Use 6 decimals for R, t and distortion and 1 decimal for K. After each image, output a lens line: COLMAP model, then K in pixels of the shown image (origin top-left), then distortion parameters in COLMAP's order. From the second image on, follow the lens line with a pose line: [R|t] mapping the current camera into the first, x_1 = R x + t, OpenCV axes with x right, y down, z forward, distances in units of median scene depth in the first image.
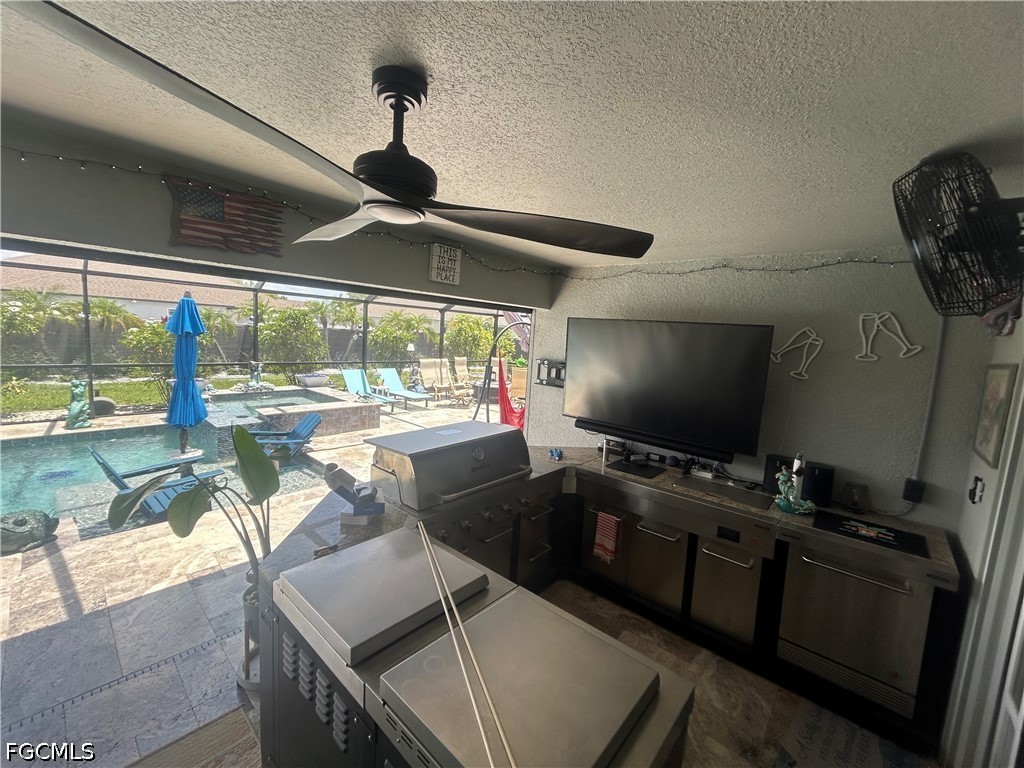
lens RADIAL K [[416.6, 0, 507.8], [0, 416.6, 380.6], [0, 0, 1]] dist [-0.001042, 0.000375]
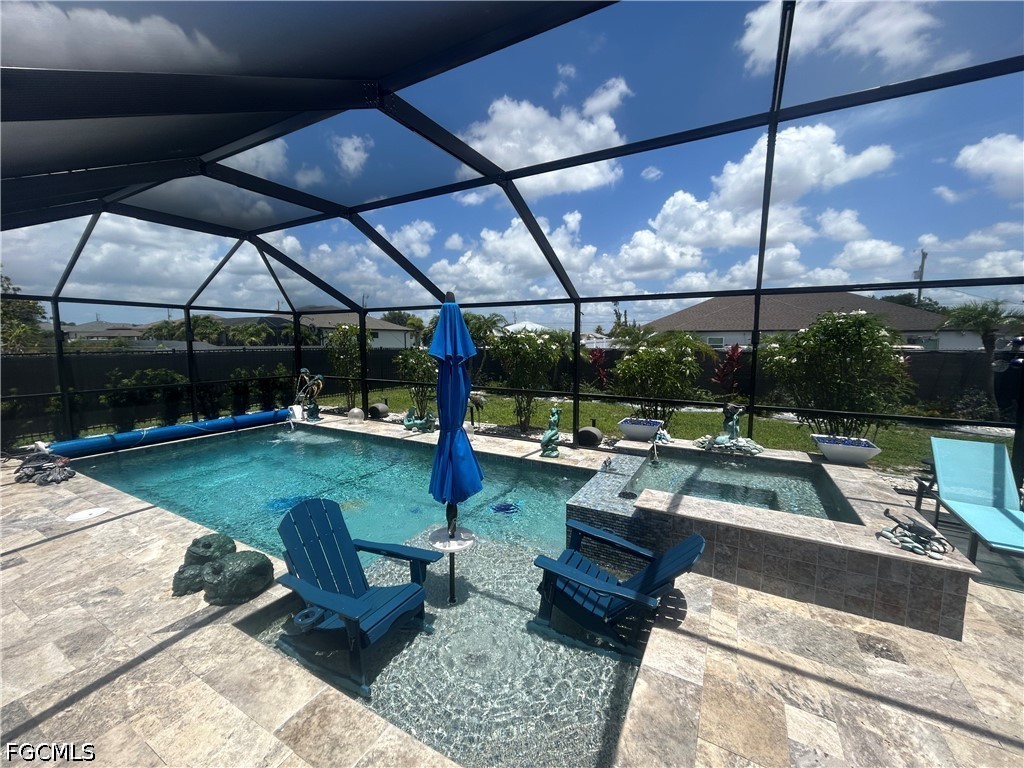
lens RADIAL K [[417.4, 0, 506.9], [0, 417.4, 363.0], [0, 0, 1]] dist [0.000088, 0.000210]
pose [[0.216502, -0.007242, -0.976255, -0.063318], [-0.104316, 0.994076, -0.030508, -0.056361], [0.970693, 0.108444, 0.214464, 0.557211]]
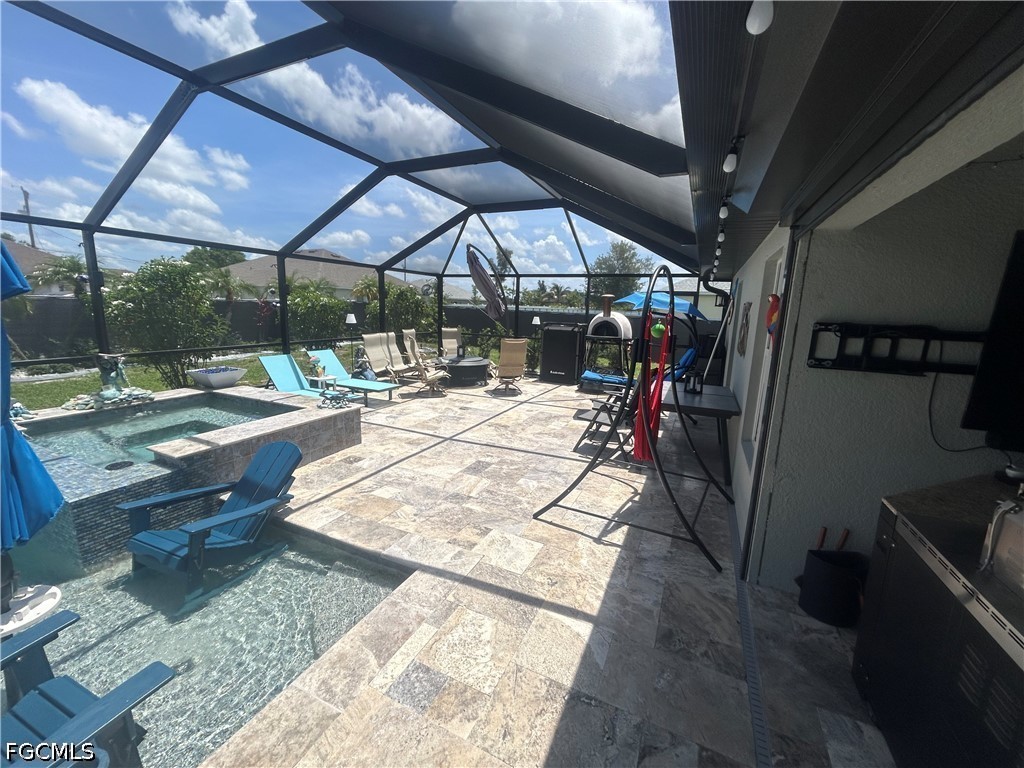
lens RADIAL K [[416.6, 0, 507.8], [0, 416.6, 380.6], [0, 0, 1]] dist [-0.001042, 0.000375]
pose [[0.957970, -0.083325, 0.274499, -0.257881], [0.062140, 0.994441, 0.085005, -0.025155], [-0.280056, -0.064375, 0.957823, 0.315716]]
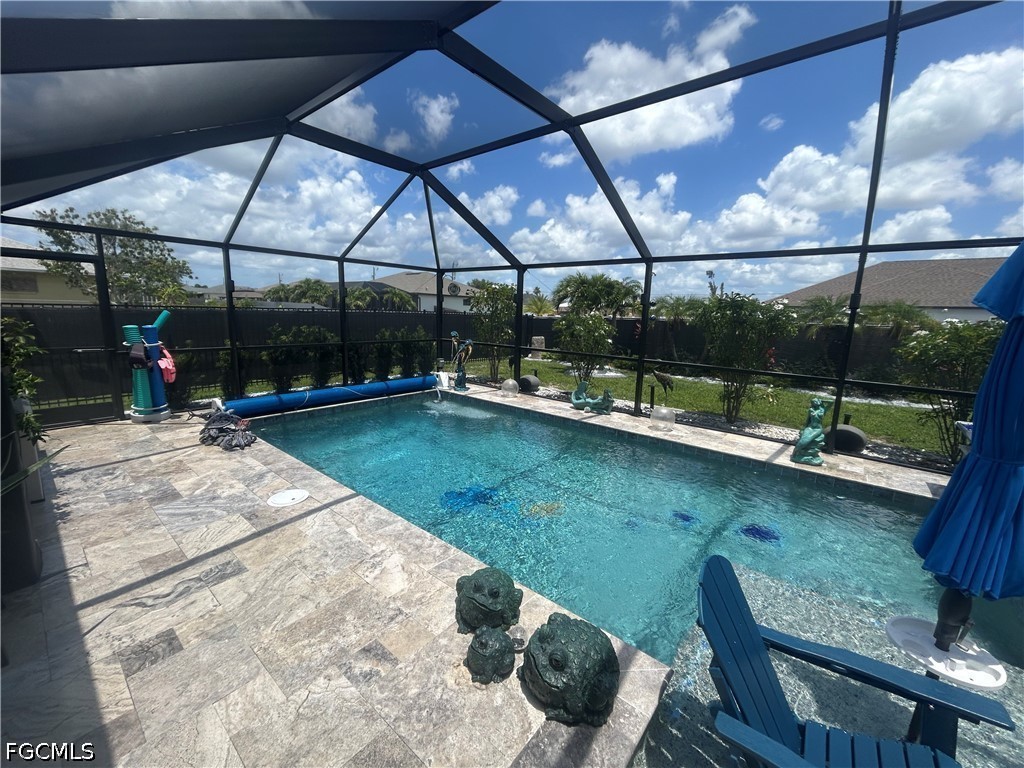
lens RADIAL K [[416.6, 0, 507.8], [0, 416.6, 380.6], [0, 0, 1]] dist [-0.001042, 0.000375]
pose [[0.038436, 0.107199, -0.993494, -0.280728], [-0.147685, 0.983920, 0.100453, -0.021403], [0.988287, 0.142863, 0.053650, 0.351345]]
